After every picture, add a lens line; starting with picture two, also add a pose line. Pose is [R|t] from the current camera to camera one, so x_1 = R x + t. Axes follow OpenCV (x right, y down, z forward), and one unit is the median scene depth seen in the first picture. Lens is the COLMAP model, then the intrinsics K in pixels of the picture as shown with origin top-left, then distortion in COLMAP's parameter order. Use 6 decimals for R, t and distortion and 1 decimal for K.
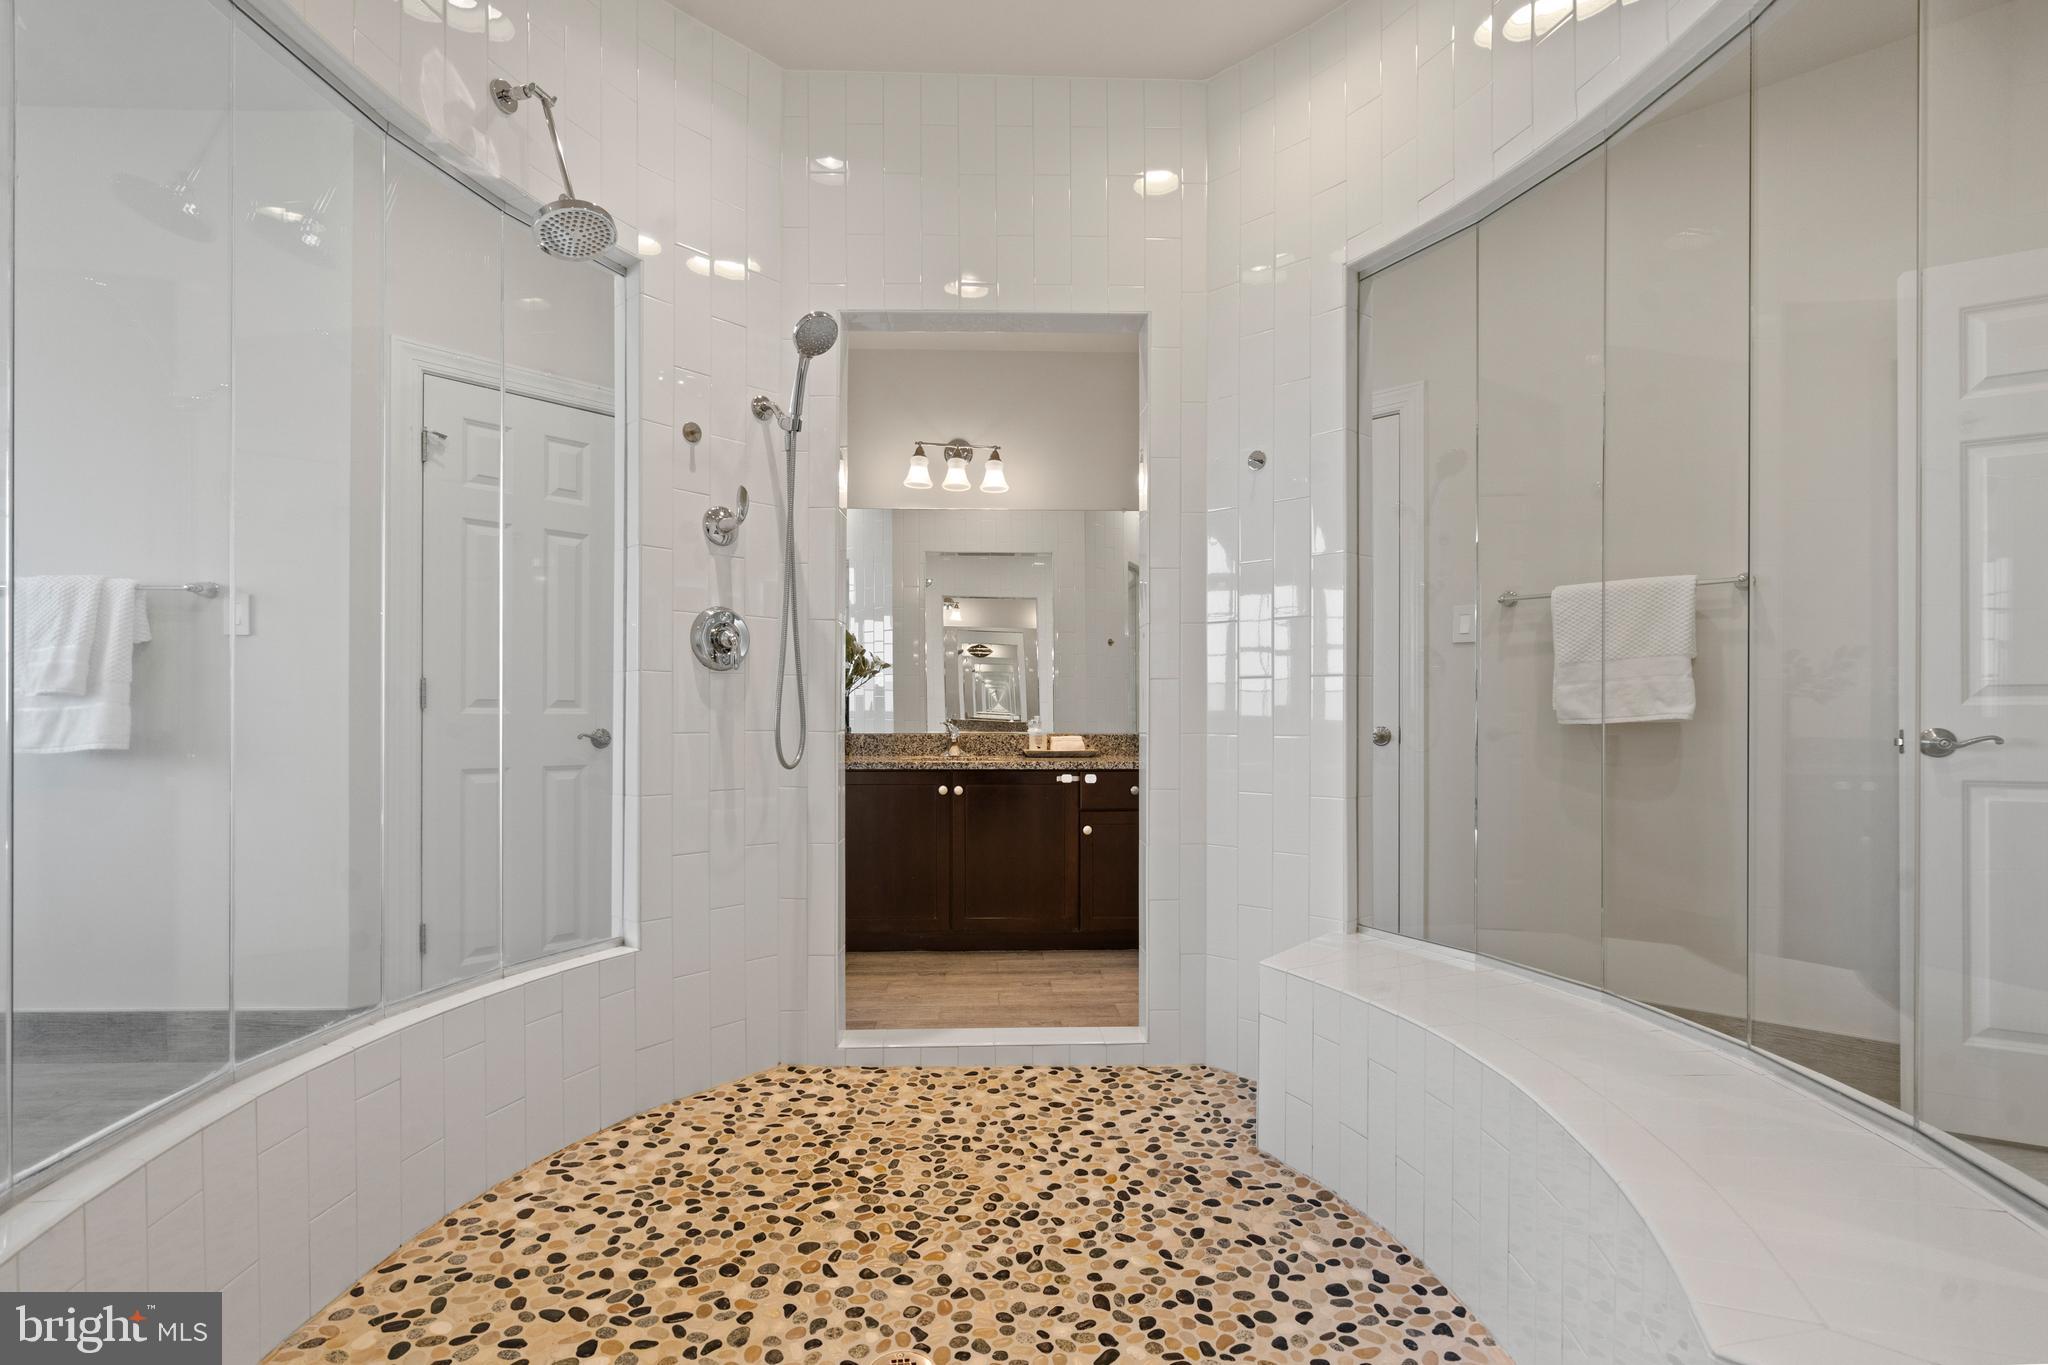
lens RADIAL K [[940.1, 0, 1057.3], [0, 940.1, 722.2], [0, 0, 1]] dist [-0.001322, 0.000139]
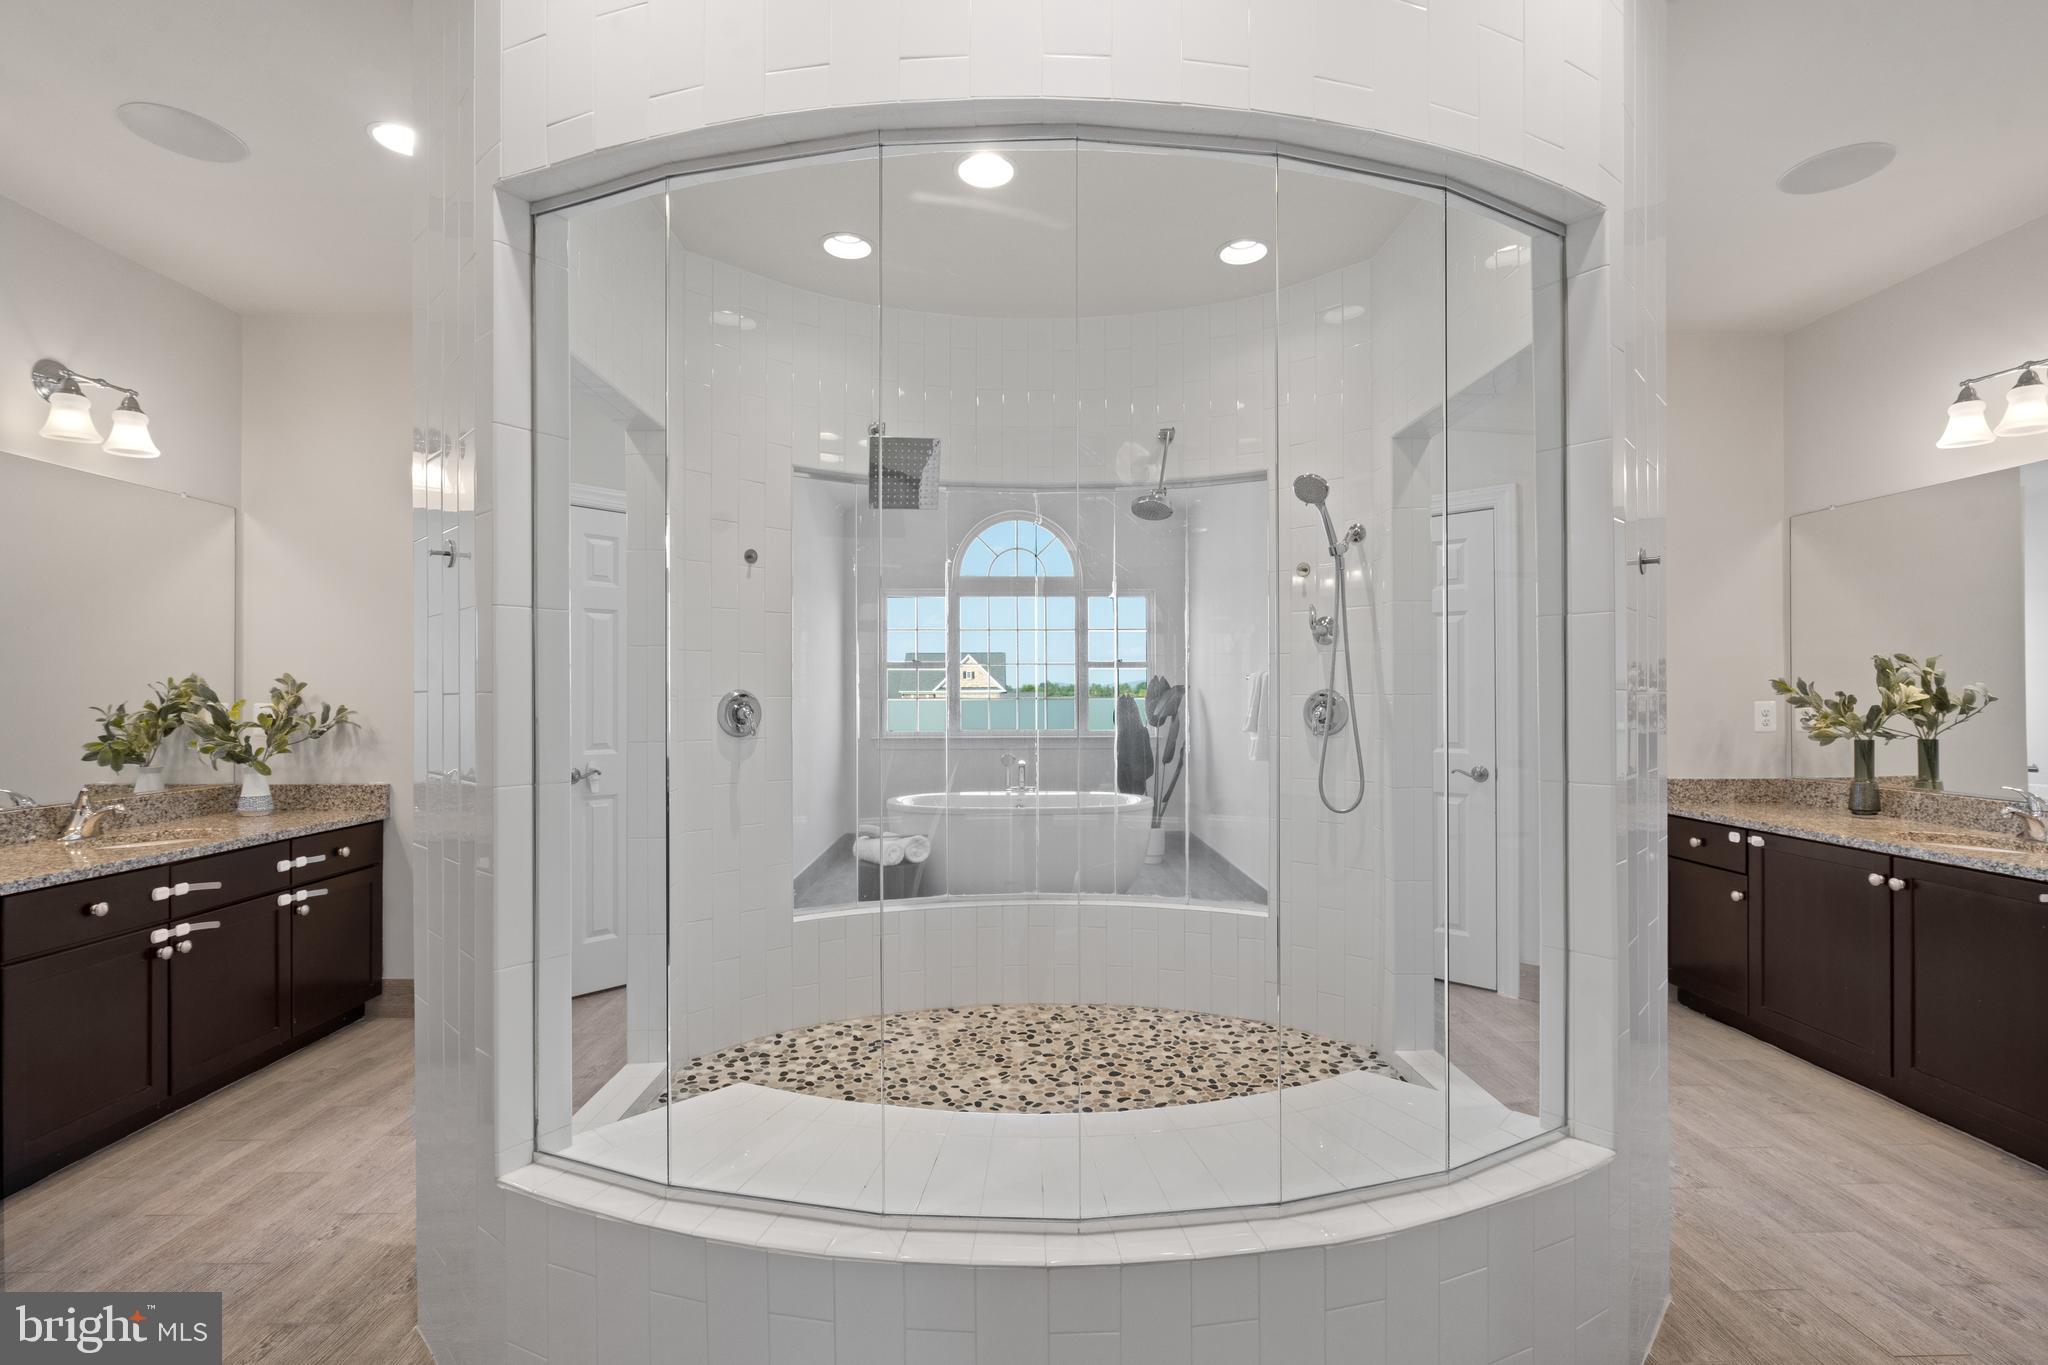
lens RADIAL K [[940.1, 0, 1021.7], [0, 940.1, 686.7], [0, 0, 1]] dist [-0.001322, 0.000139]
pose [[-0.016002, -0.008661, -0.999834, 1.311586], [-0.008233, 0.999930, -0.008530, -0.139294], [0.999838, 0.008095, -0.016072, 0.732980]]
